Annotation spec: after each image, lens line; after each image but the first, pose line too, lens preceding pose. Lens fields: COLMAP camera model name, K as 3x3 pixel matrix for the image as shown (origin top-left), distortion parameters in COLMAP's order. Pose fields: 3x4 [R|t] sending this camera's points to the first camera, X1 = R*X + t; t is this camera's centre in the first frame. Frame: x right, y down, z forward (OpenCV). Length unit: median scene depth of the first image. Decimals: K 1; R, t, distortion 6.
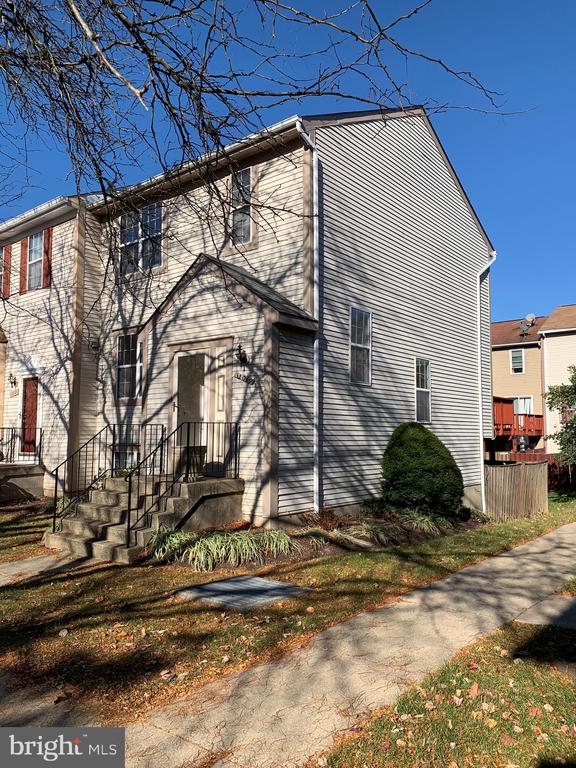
lens RADIAL K [[576.4, 0, 286.6], [0, 576.4, 389.2], [0, 0, 1]] dist [0.062143, -0.038578]
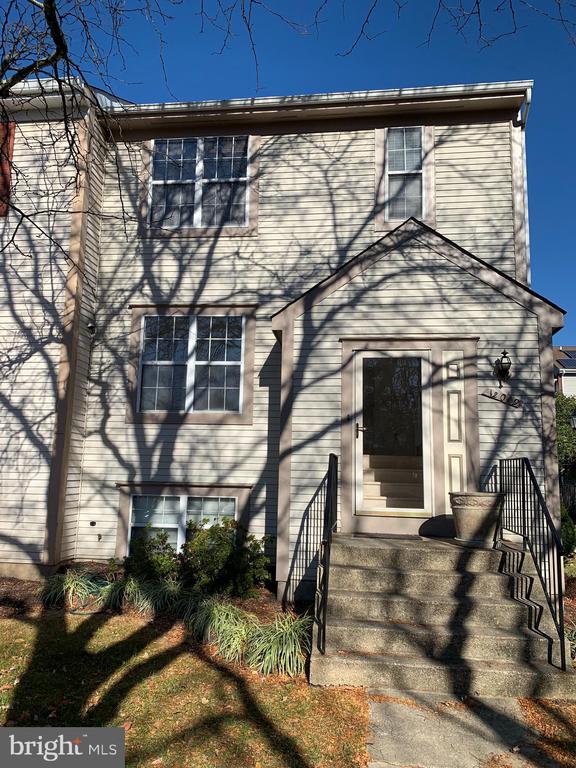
lens RADIAL K [[576.4, 0, 286.5], [0, 576.4, 382.6], [0, 0, 1]] dist [0.062143, -0.038578]
pose [[0.854416, 0.097554, 0.510349, -0.586232], [-0.061896, 0.994332, -0.086443, 0.036109], [-0.515889, 0.042270, 0.855612, 0.447283]]
